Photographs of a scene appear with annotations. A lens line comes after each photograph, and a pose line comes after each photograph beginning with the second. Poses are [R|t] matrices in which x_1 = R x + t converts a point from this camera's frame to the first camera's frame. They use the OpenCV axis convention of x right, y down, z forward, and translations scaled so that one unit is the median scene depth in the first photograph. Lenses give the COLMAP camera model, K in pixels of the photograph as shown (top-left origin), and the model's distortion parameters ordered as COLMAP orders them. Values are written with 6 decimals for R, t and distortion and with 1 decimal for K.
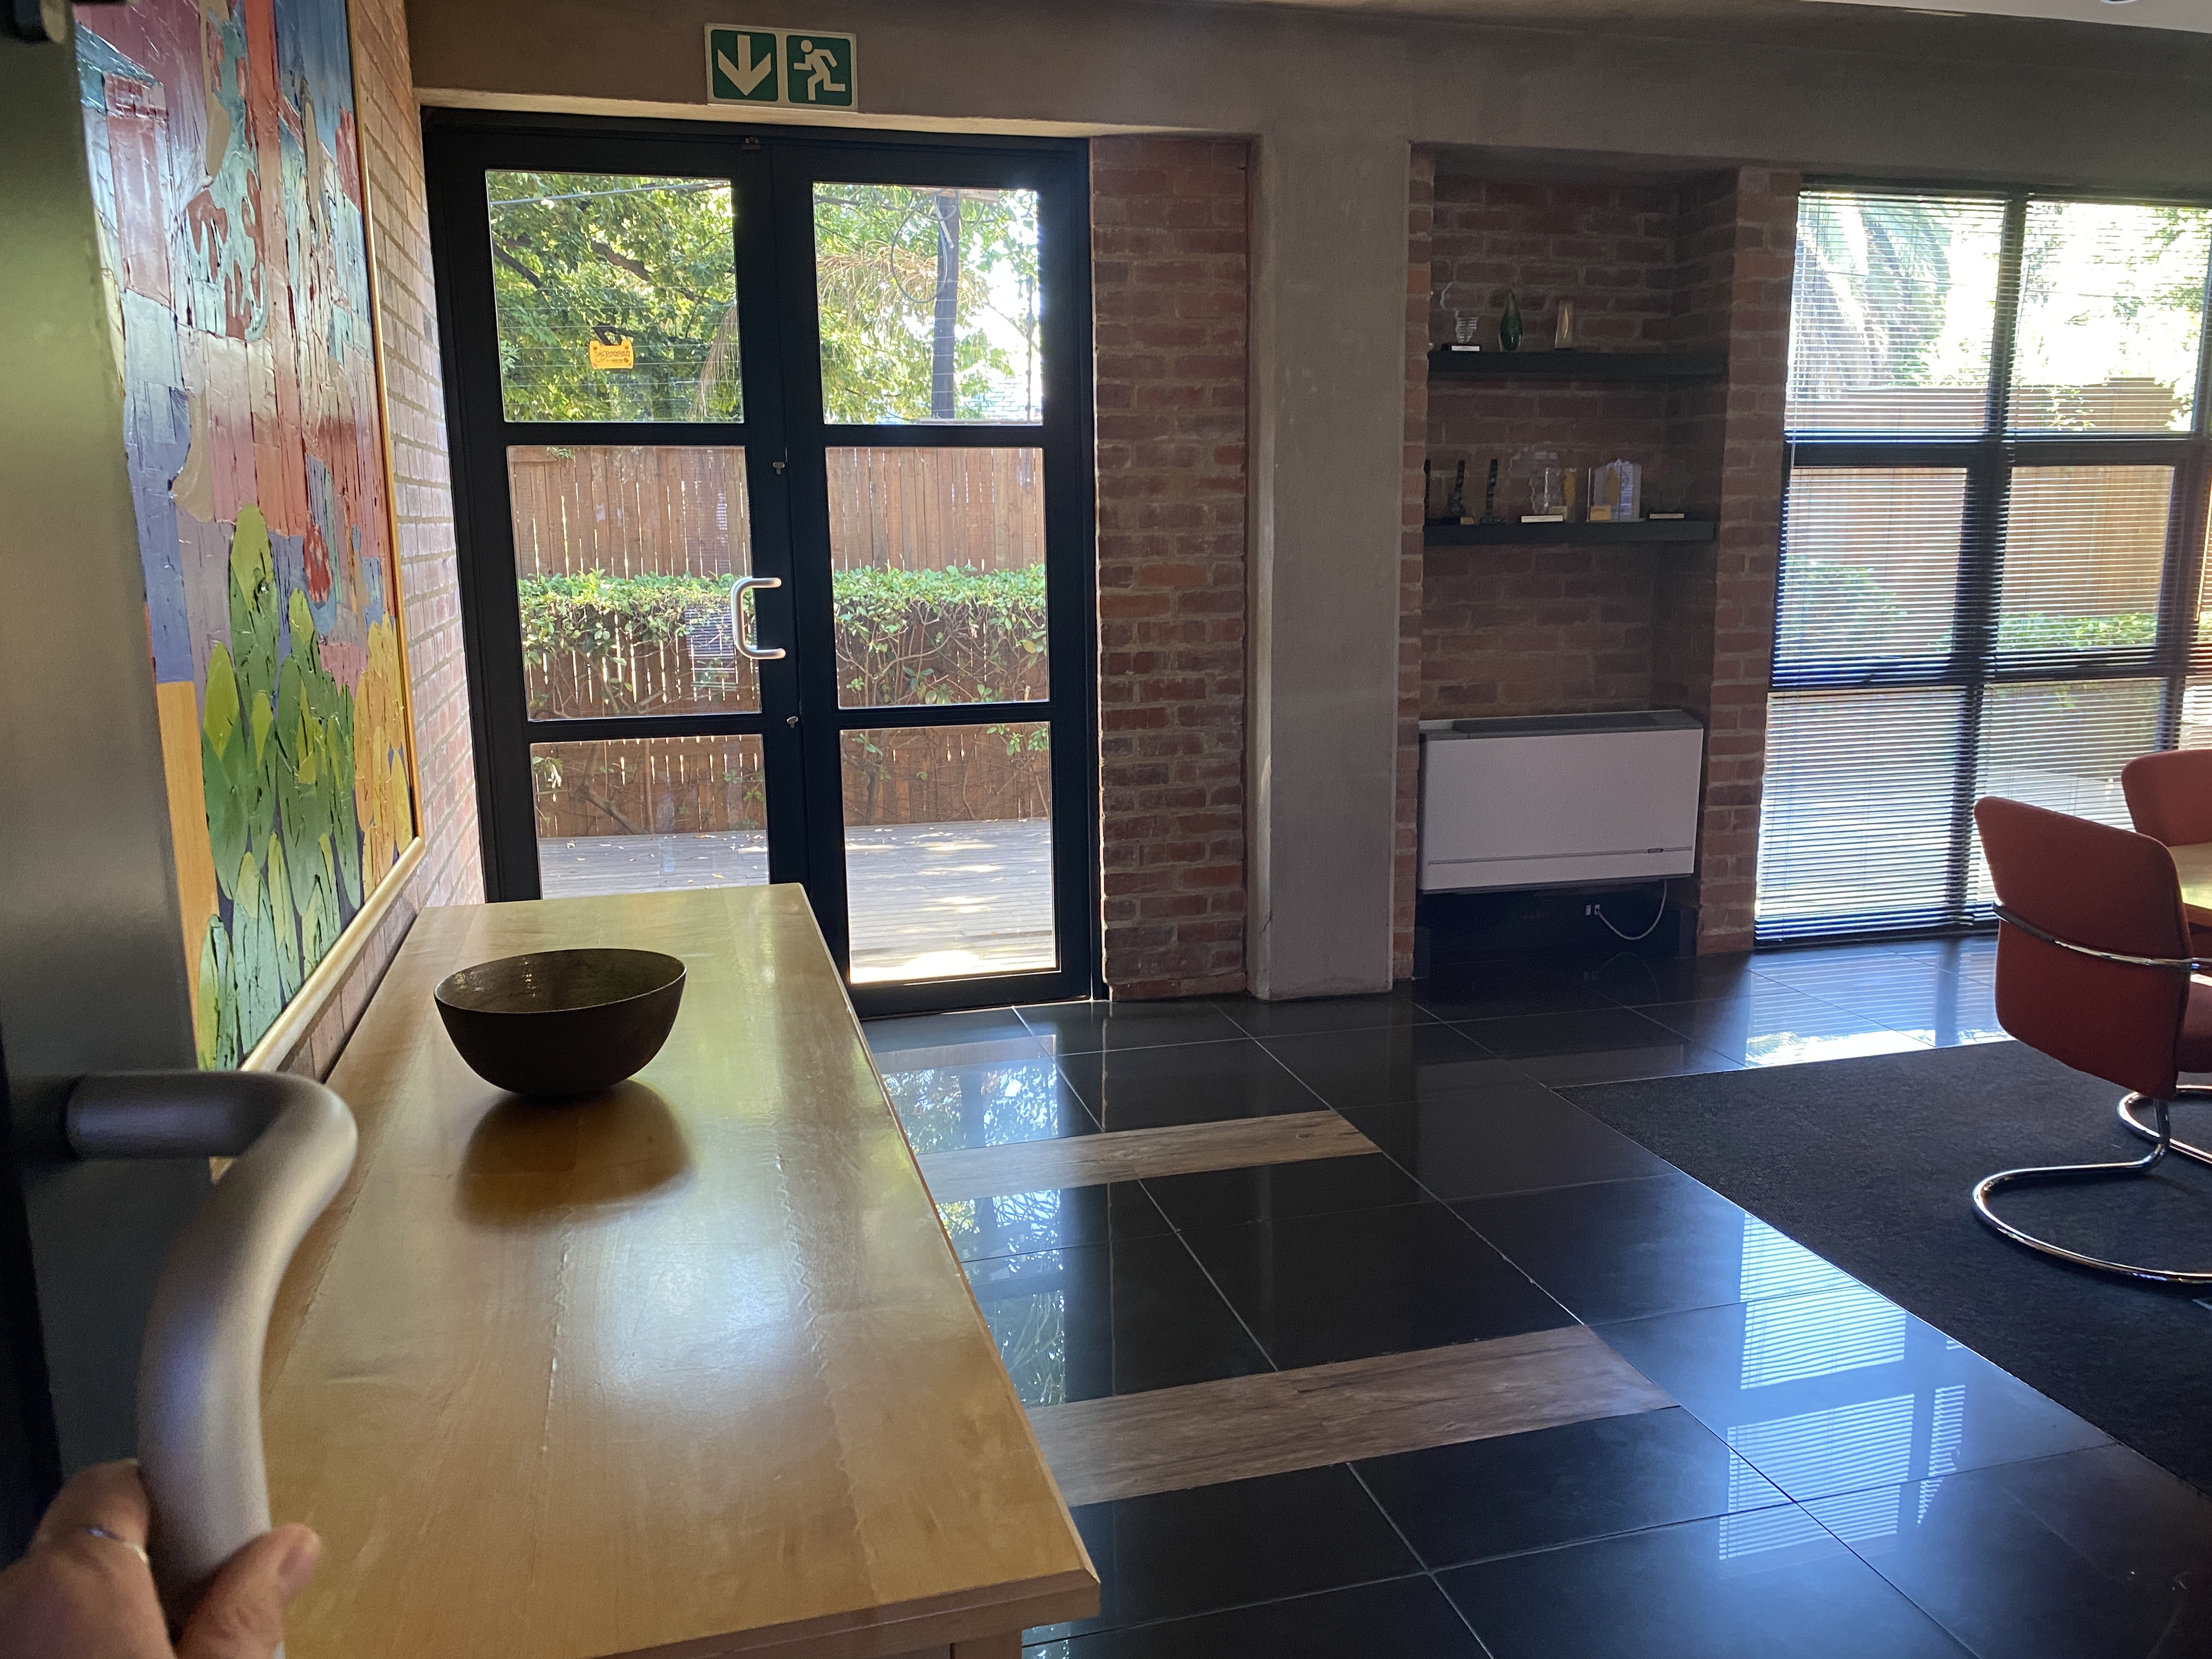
lens RADIAL K [[1698.6, 0, 1104.7], [0, 1698.6, 836.9], [0, 0, 1]] dist [0.023336, -0.020042]
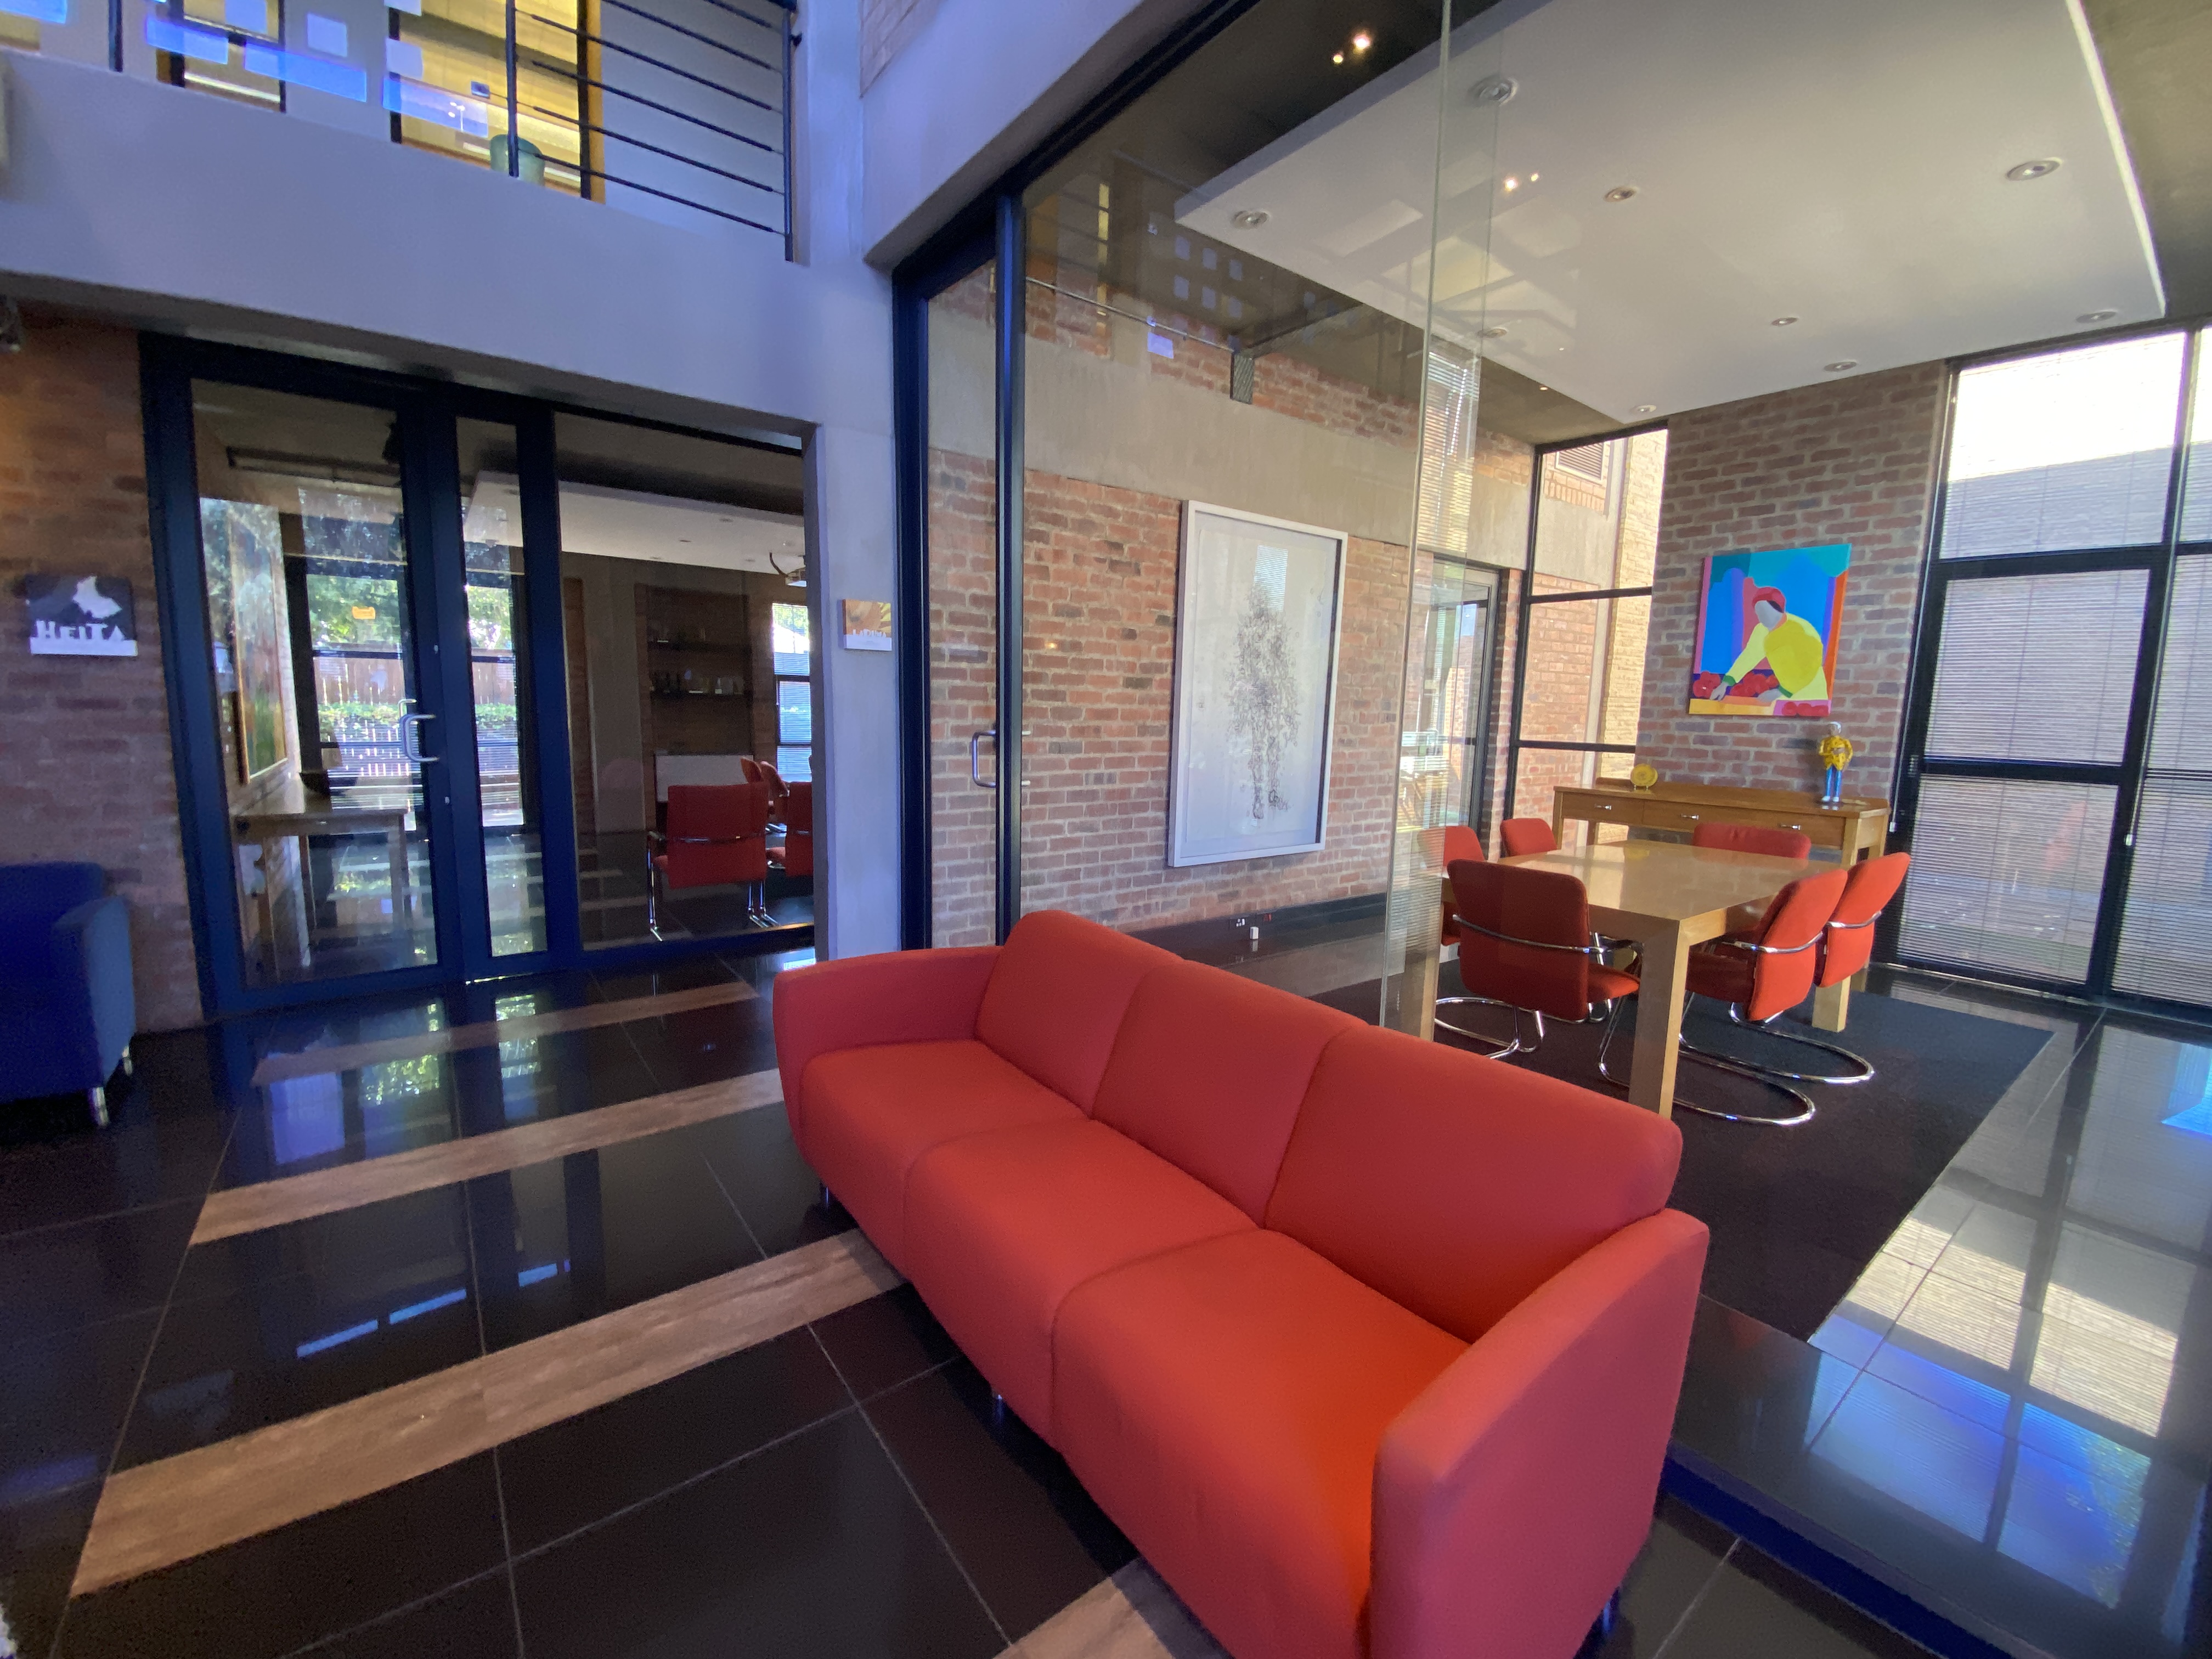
lens RADIAL K [[897.0, 0, 1094.5], [0, 897.0, 828.7], [0, 0, 1]] dist [0.017006, -0.021449]
pose [[0.924672, -0.021448, 0.380159, 0.302641], [0.041489, 0.998143, -0.044601, 0.194550], [-0.378496, 0.057014, 0.923845, -0.925734]]
